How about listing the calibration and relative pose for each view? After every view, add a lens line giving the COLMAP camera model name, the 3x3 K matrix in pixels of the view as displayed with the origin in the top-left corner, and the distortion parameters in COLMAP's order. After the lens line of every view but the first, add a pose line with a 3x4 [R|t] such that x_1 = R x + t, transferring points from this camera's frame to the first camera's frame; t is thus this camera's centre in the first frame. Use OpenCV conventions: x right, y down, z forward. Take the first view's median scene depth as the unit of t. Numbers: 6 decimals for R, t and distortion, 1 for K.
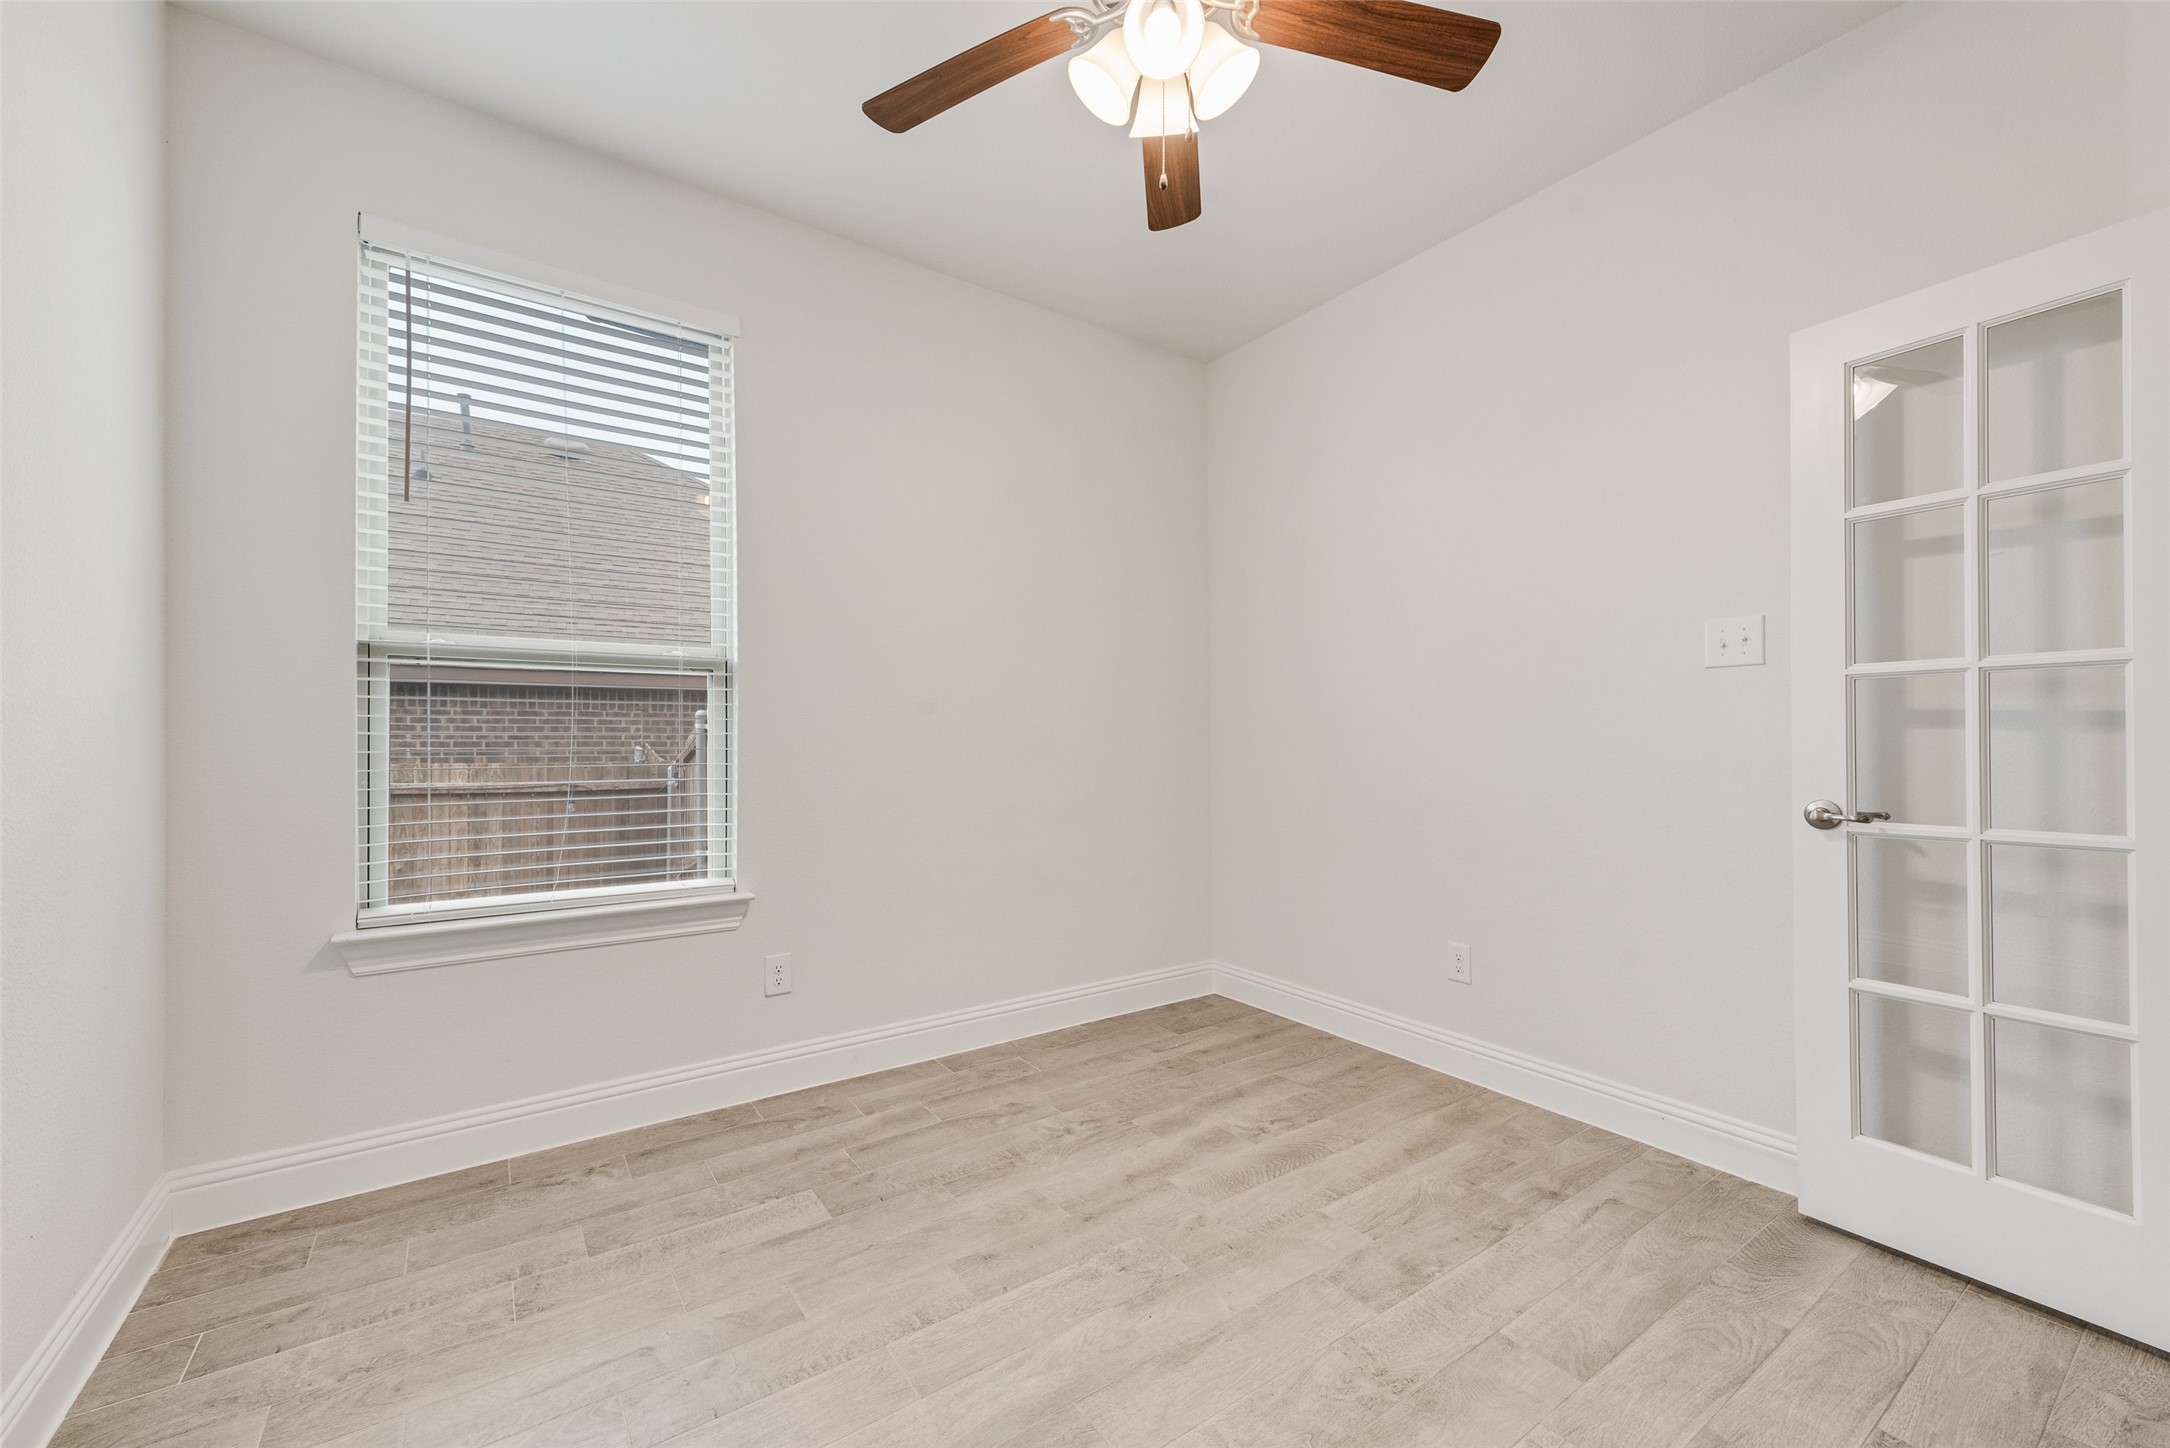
lens RADIAL K [[857.1, 0, 1080.9], [0, 857.1, 718.9], [0, 0, 1]] dist [0.020220, -0.006202]
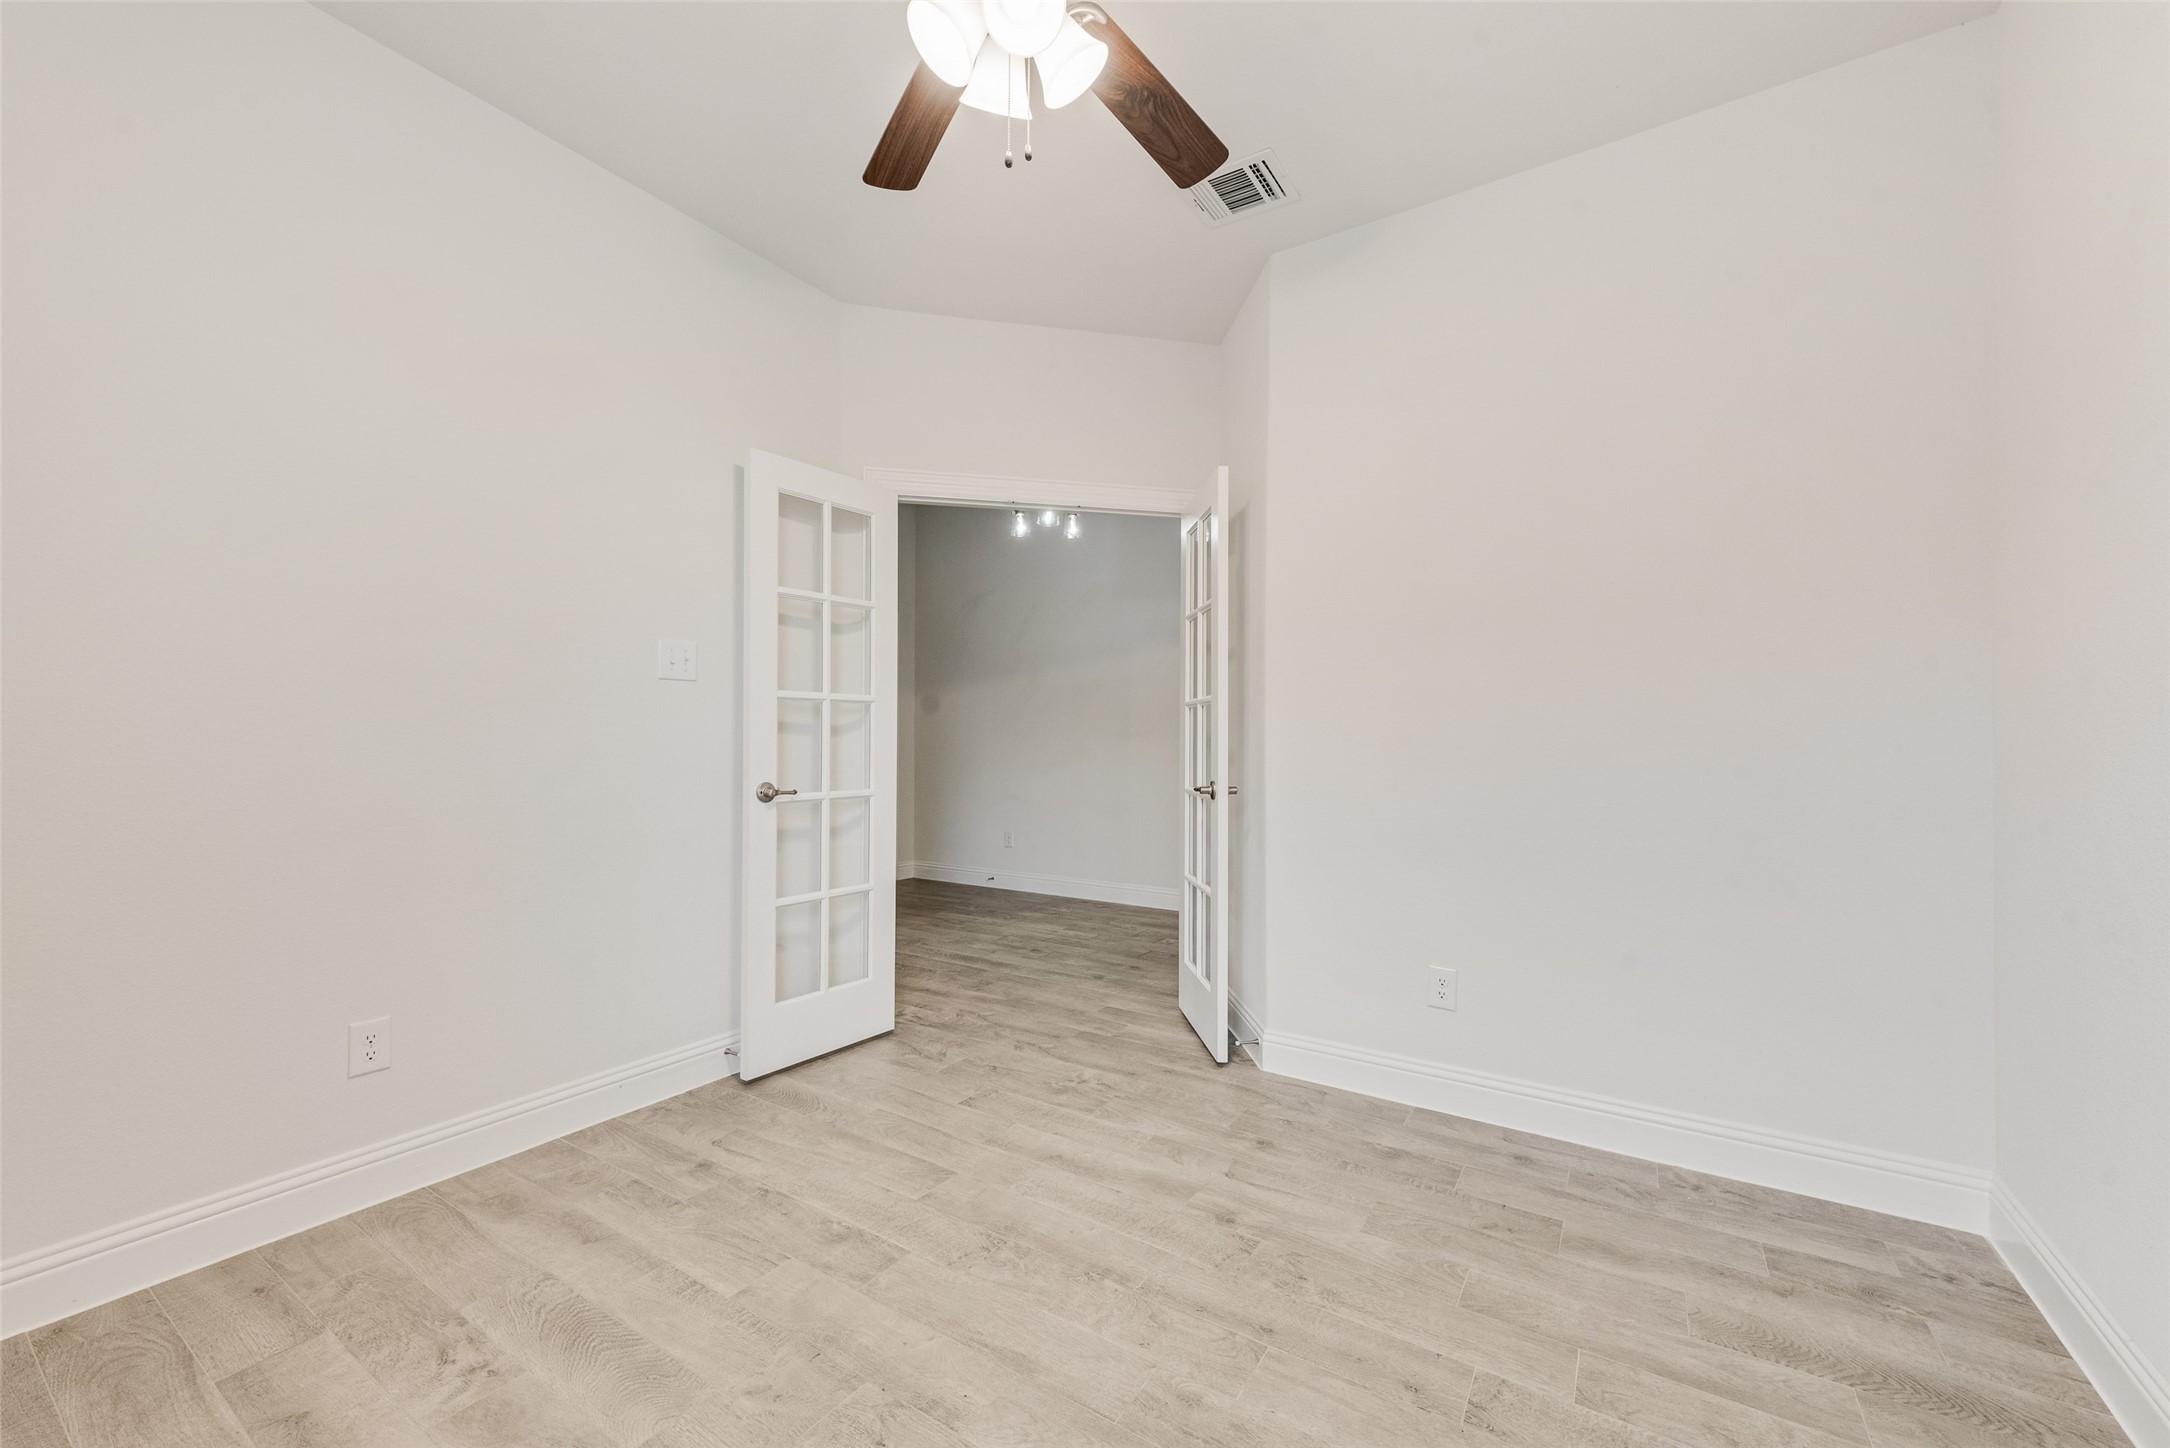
lens RADIAL K [[857.1, 0, 1080.9], [0, 857.1, 718.9], [0, 0, 1]] dist [0.020220, -0.006202]
pose [[-0.364648, 0.020261, 0.930925, -0.663641], [-0.025233, 0.999181, -0.031630, 0.020395], [-0.930804, -0.035024, -0.363838, 1.023445]]
